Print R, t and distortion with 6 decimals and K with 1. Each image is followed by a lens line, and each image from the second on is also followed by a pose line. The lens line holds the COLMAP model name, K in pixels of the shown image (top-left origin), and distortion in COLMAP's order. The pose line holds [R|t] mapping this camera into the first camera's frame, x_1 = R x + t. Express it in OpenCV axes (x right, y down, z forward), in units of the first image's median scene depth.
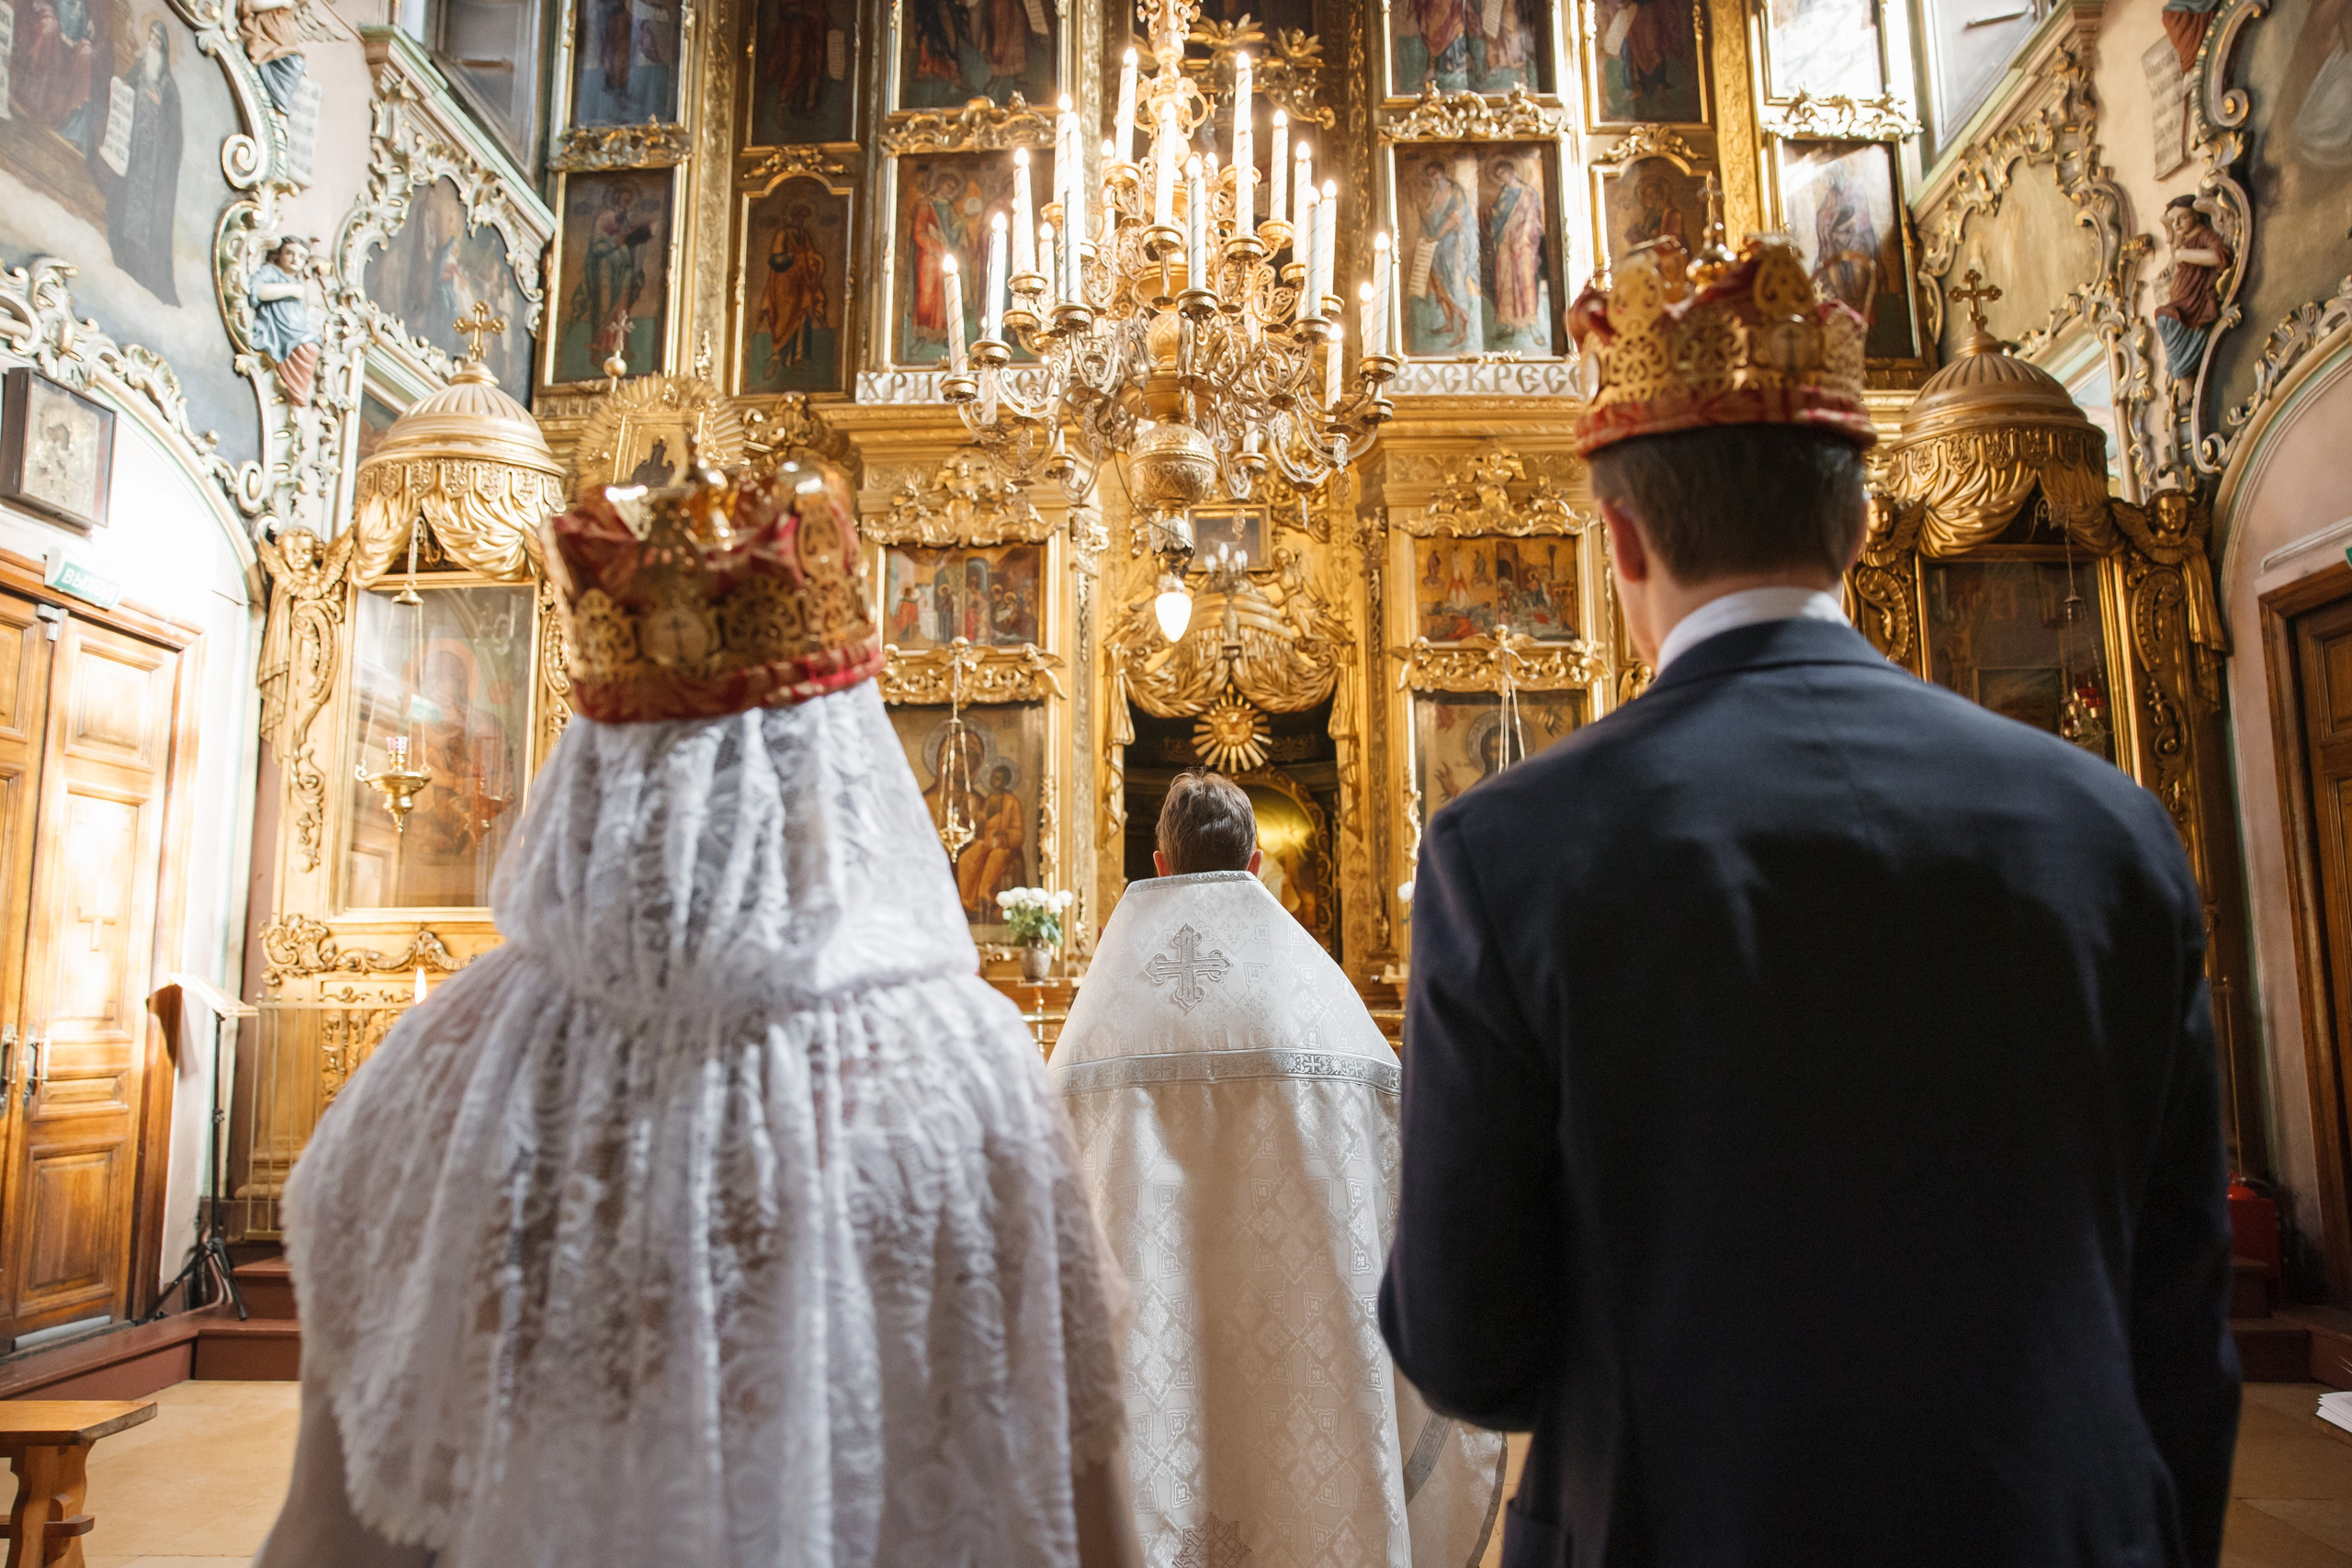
lens RADIAL K [[1621.4, 0, 1174.2], [0, 1621.4, 786.7], [0, 0, 1]] dist [-0.114589, 0.096977]
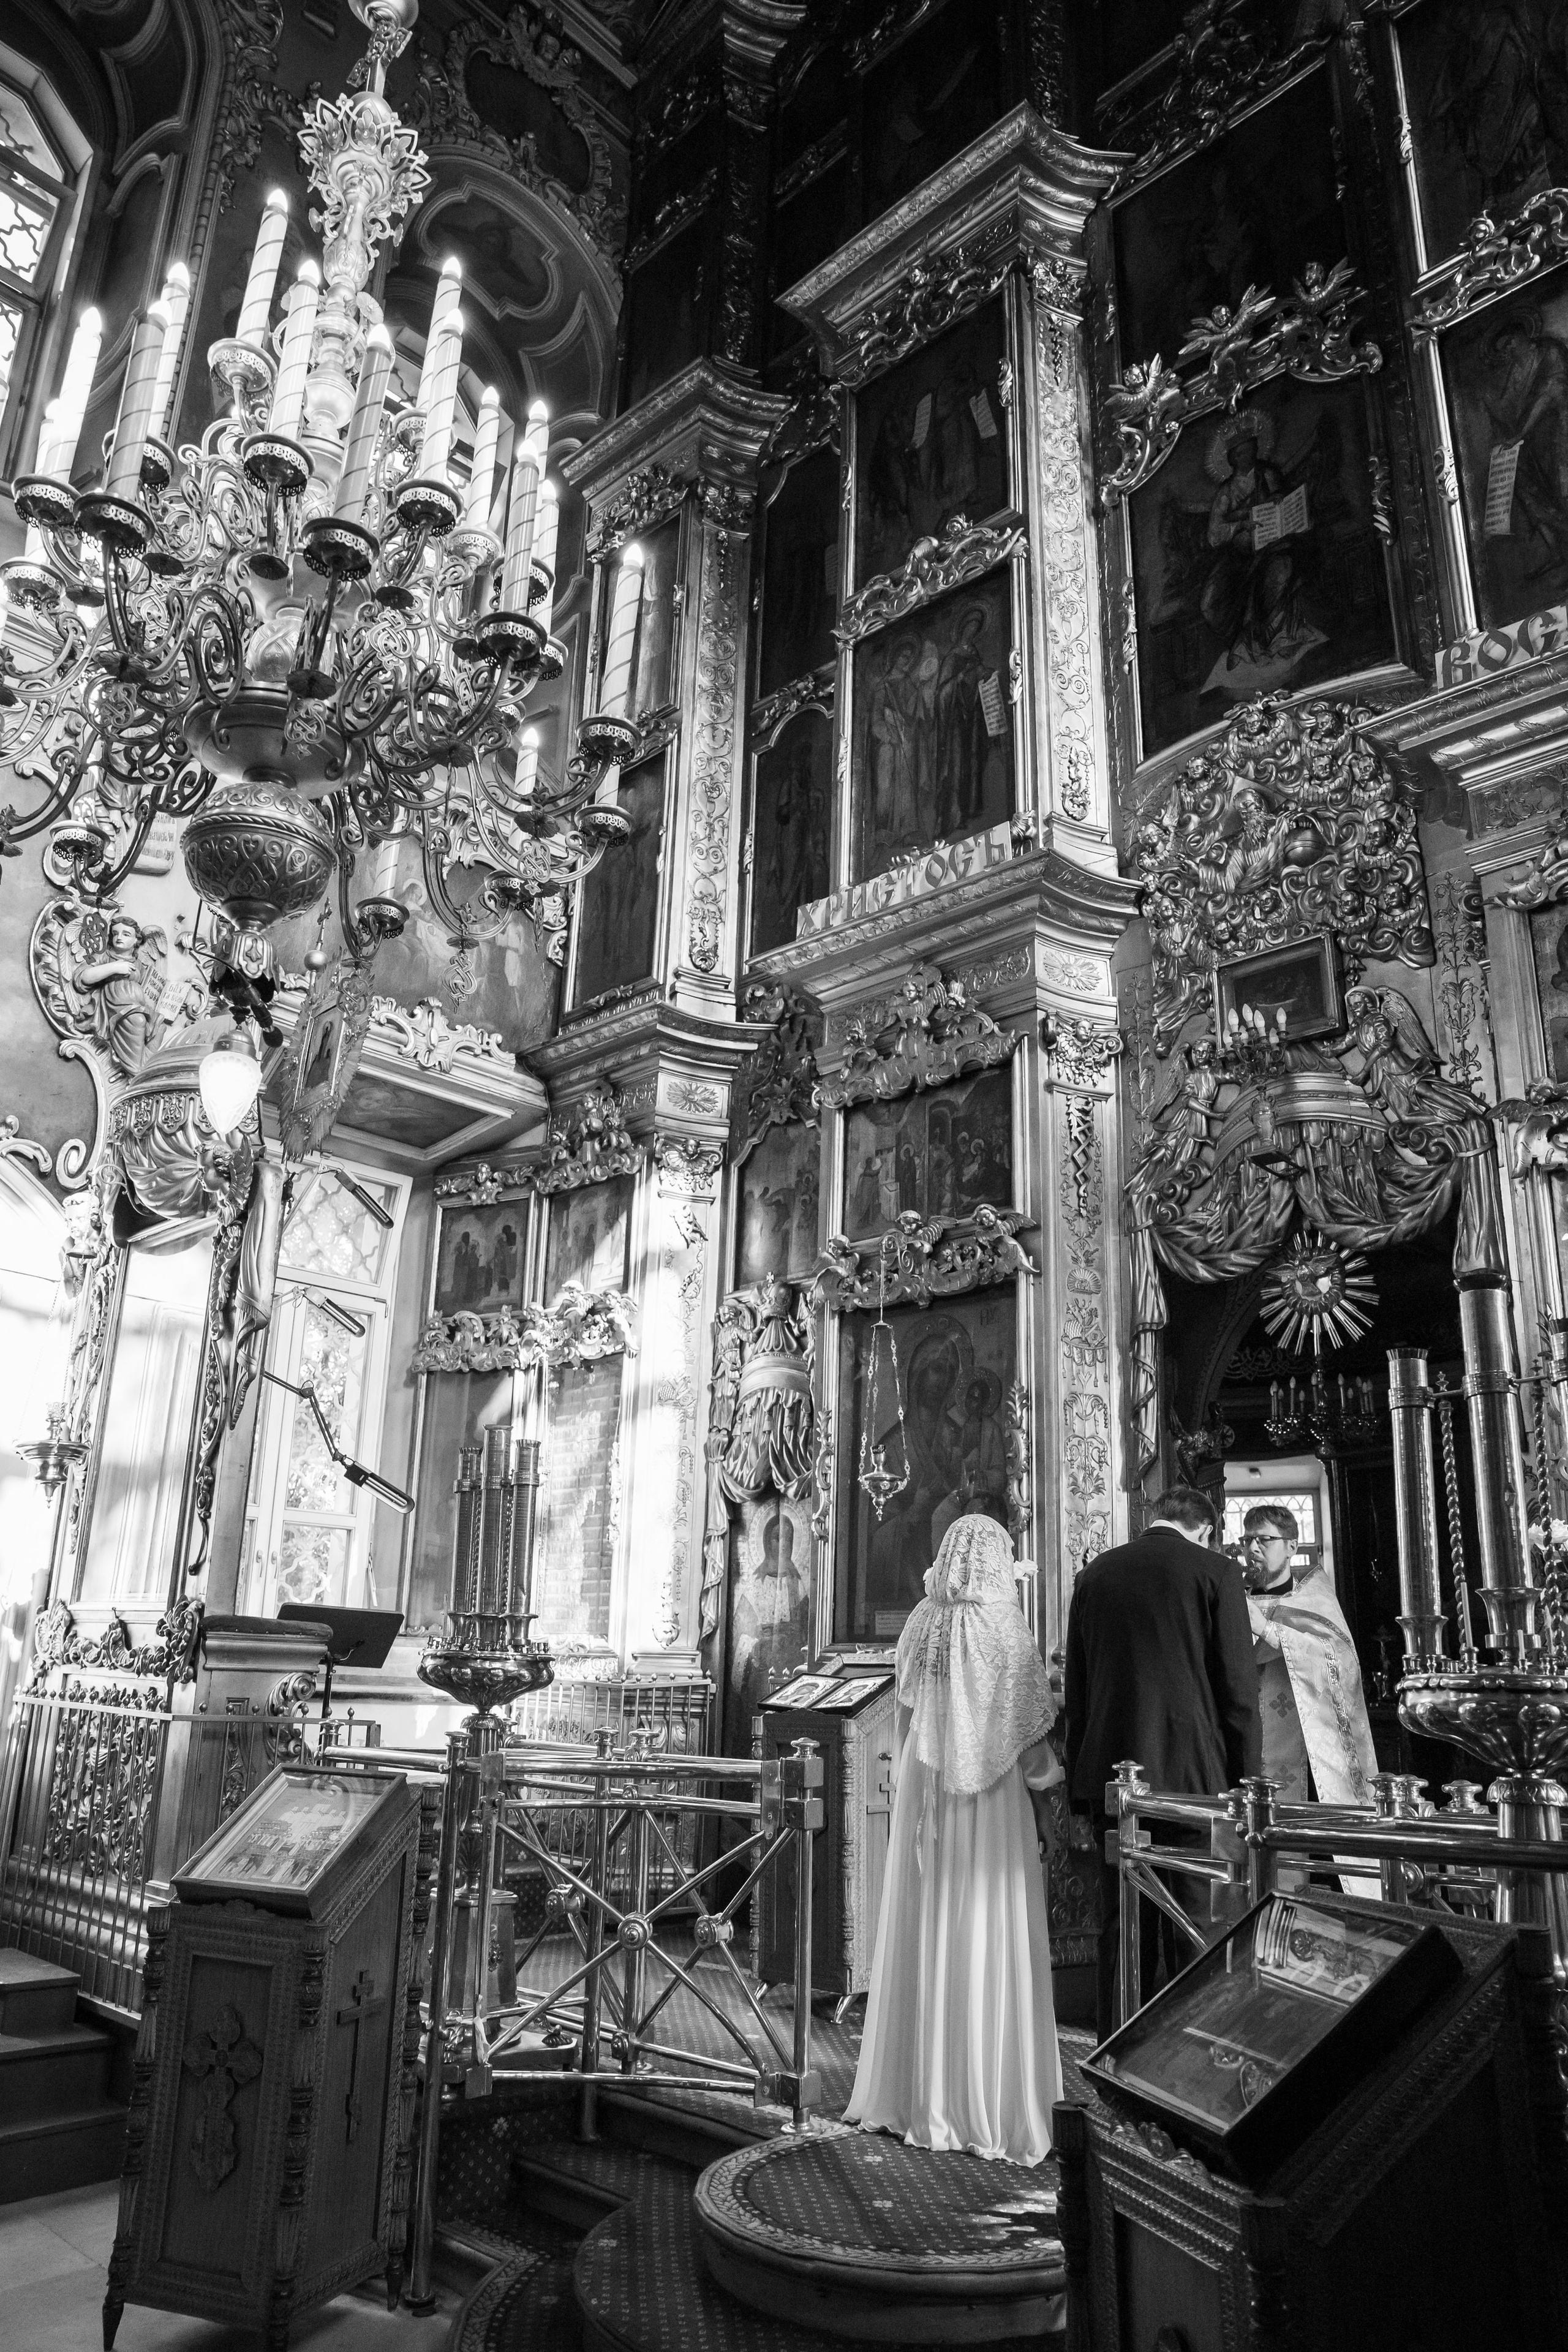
lens RADIAL K [[1621.6, 0, 773.4], [0, 1621.6, 1175.5], [0, 0, 1]] dist [-0.114589, 0.096977]
pose [[0.739076, -0.173969, -0.650770, 0.296854], [0.062343, 0.979595, -0.191070, 0.028070], [0.670732, 0.100645, 0.734840, 0.405761]]
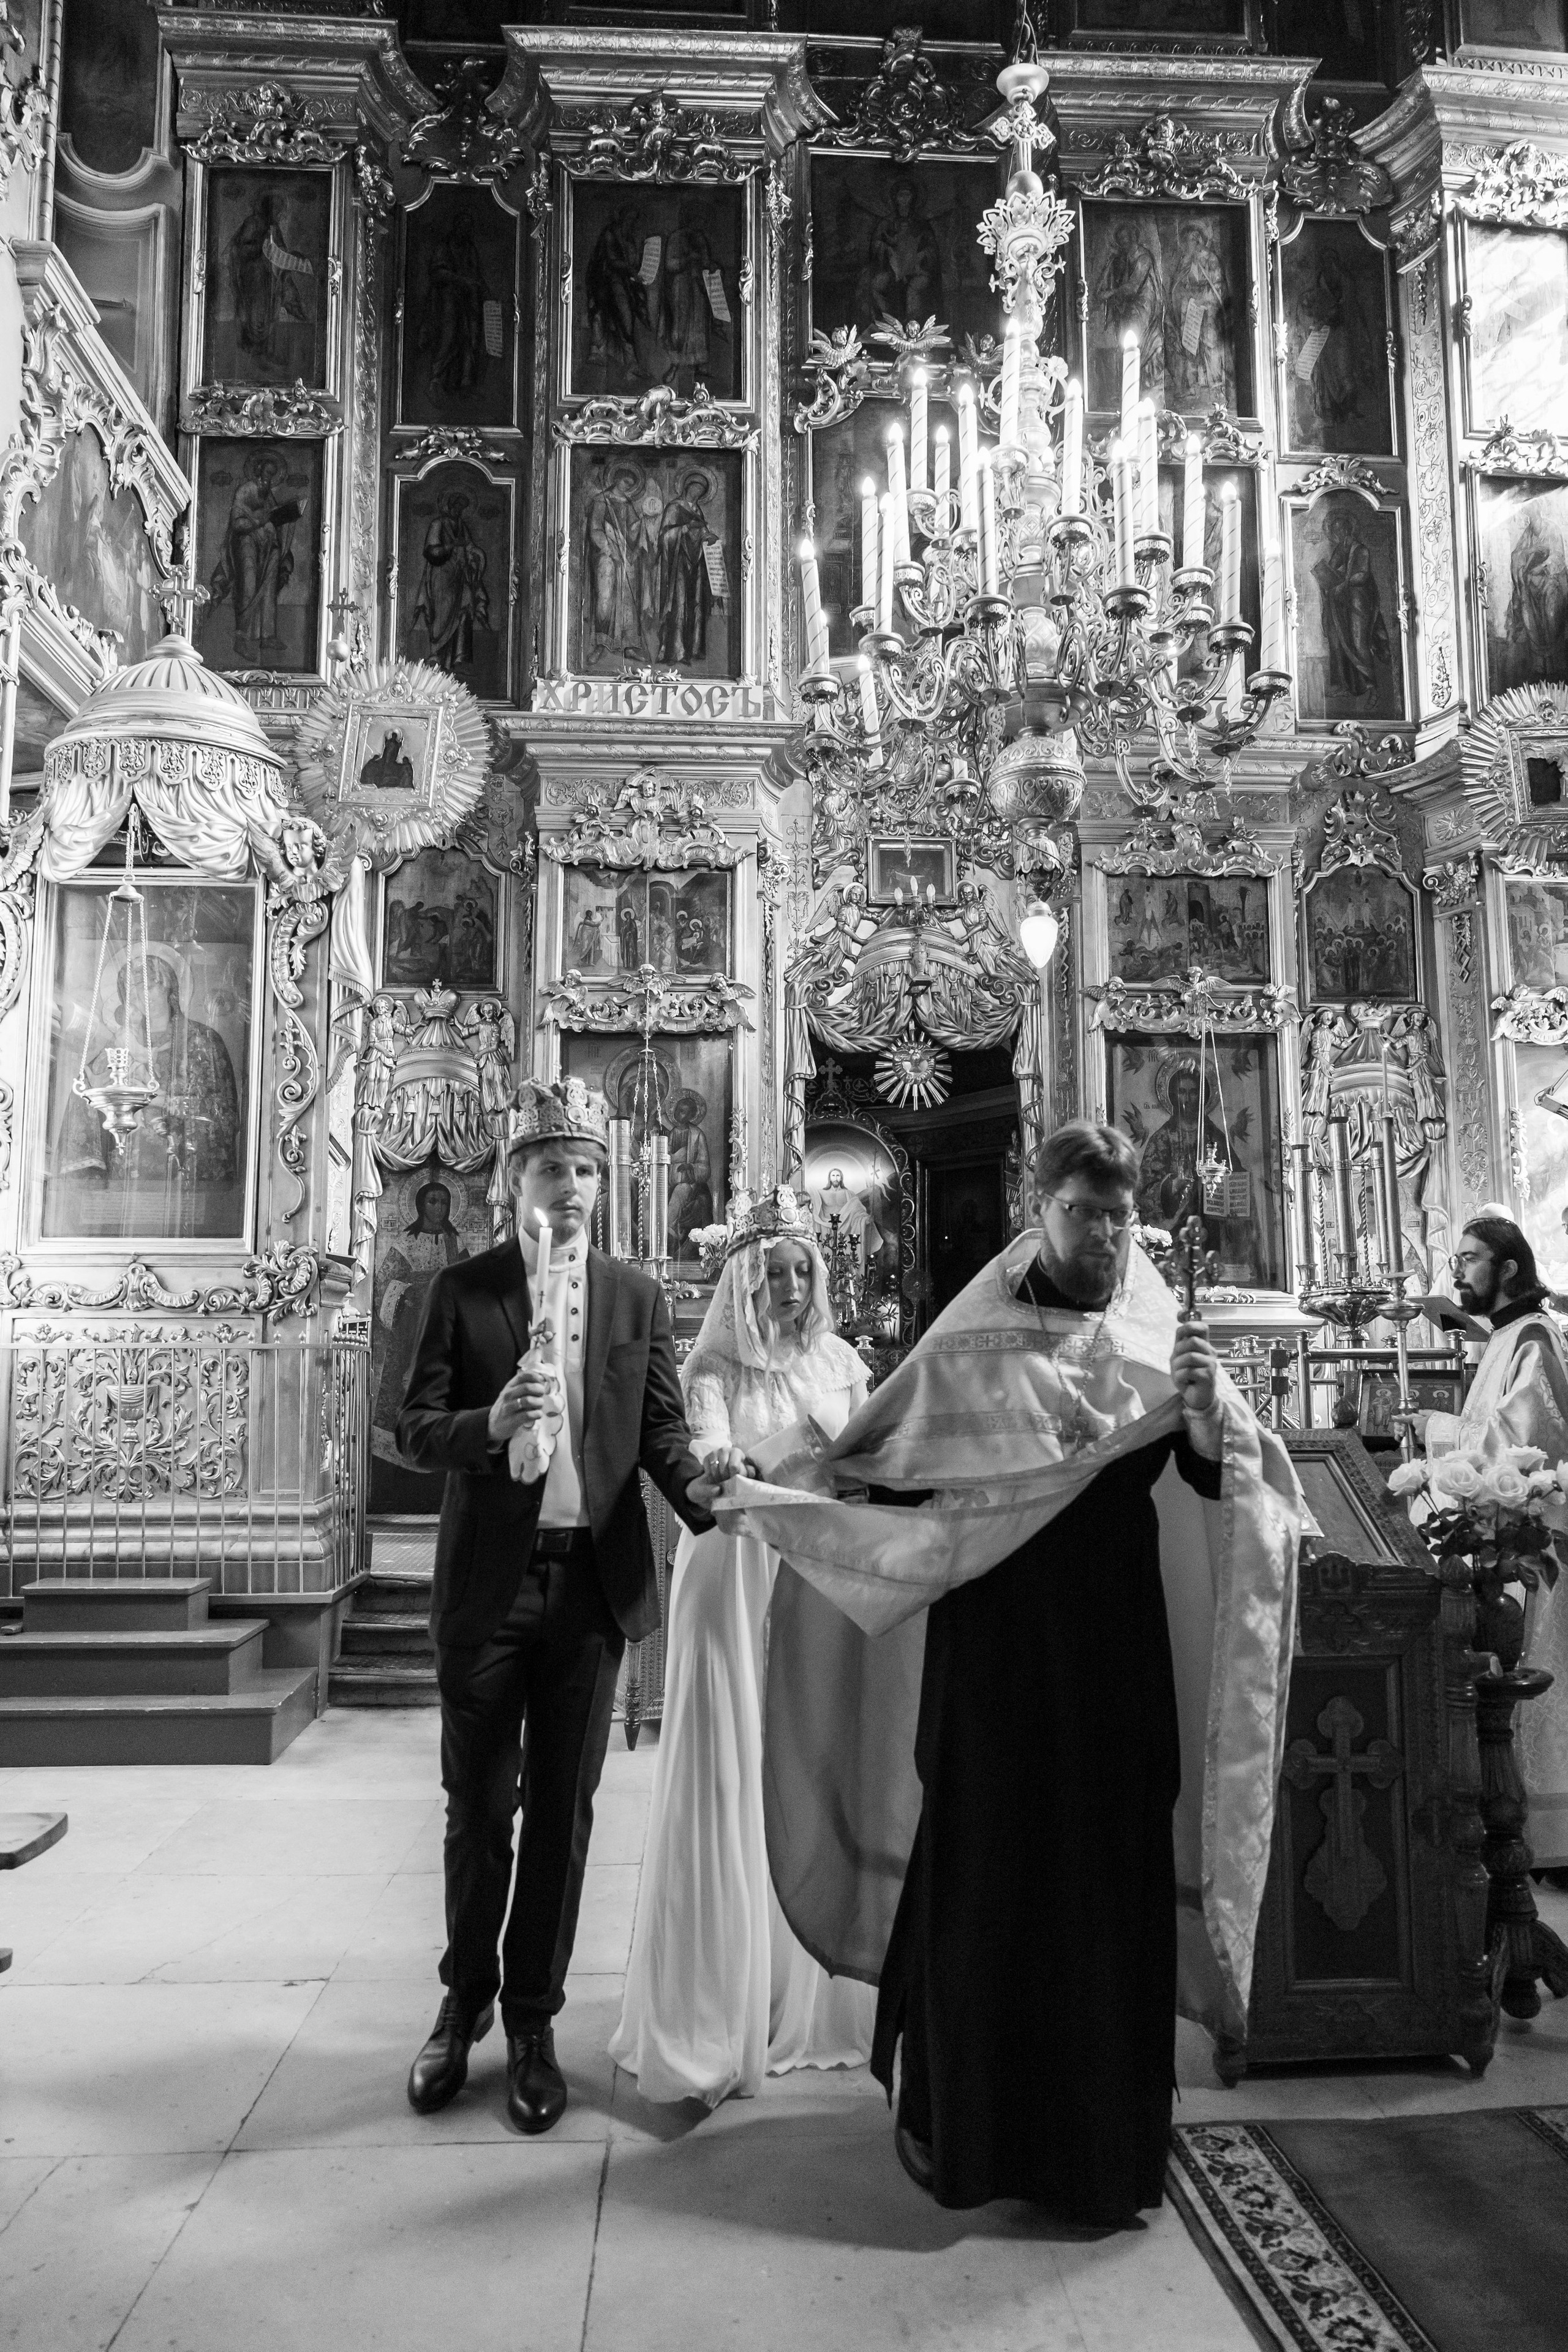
lens RADIAL K [[1590.5, 0, 784.0], [0, 1590.5, 1176.0], [0, 0, 1]] dist [0.007580, 0.001109]
pose [[0.995337, 0.016061, 0.095114, -0.135991], [-0.018717, 0.999458, 0.027091, 0.006629], [-0.094627, -0.028745, 0.995098, 0.042570]]
